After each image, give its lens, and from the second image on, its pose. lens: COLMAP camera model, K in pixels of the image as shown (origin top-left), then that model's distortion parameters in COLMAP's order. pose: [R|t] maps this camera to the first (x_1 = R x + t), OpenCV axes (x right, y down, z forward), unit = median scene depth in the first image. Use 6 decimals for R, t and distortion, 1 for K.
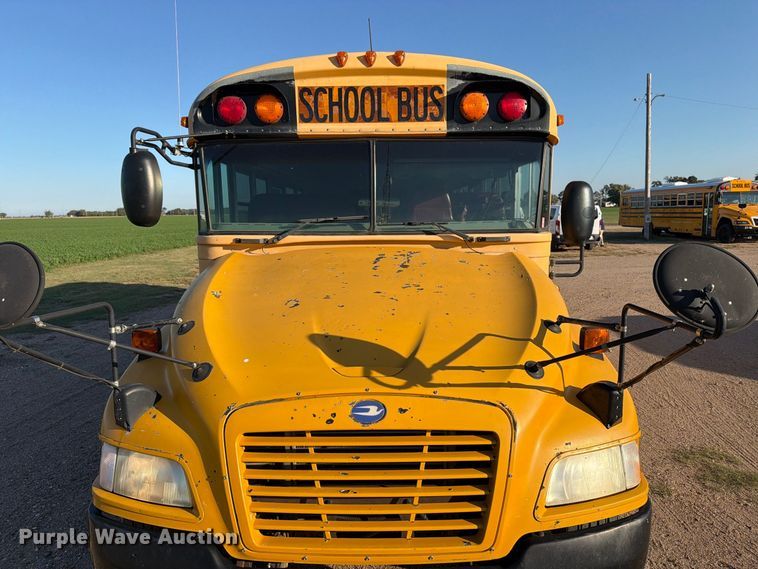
lens RADIAL K [[561.9, 0, 399.8], [0, 561.9, 278.1], [0, 0, 1]] dist [0.001427, -0.007133]
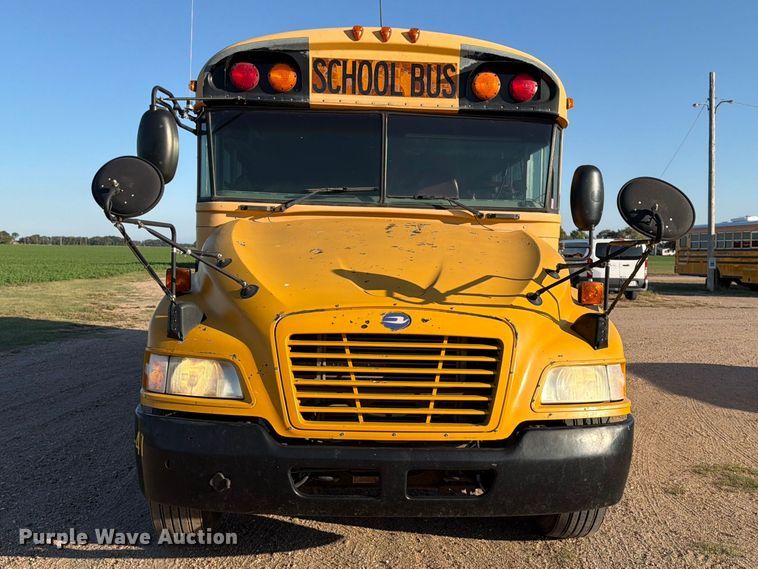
lens RADIAL K [[847.2, 0, 437.2], [0, 847.2, 284.1], [0, 0, 1]] dist [0.078320, -0.176122]
pose [[0.995954, 0.030716, 0.084457, -0.074879], [-0.023002, 0.995600, -0.090841, 0.194501], [-0.086876, 0.088530, 0.992278, -0.489388]]
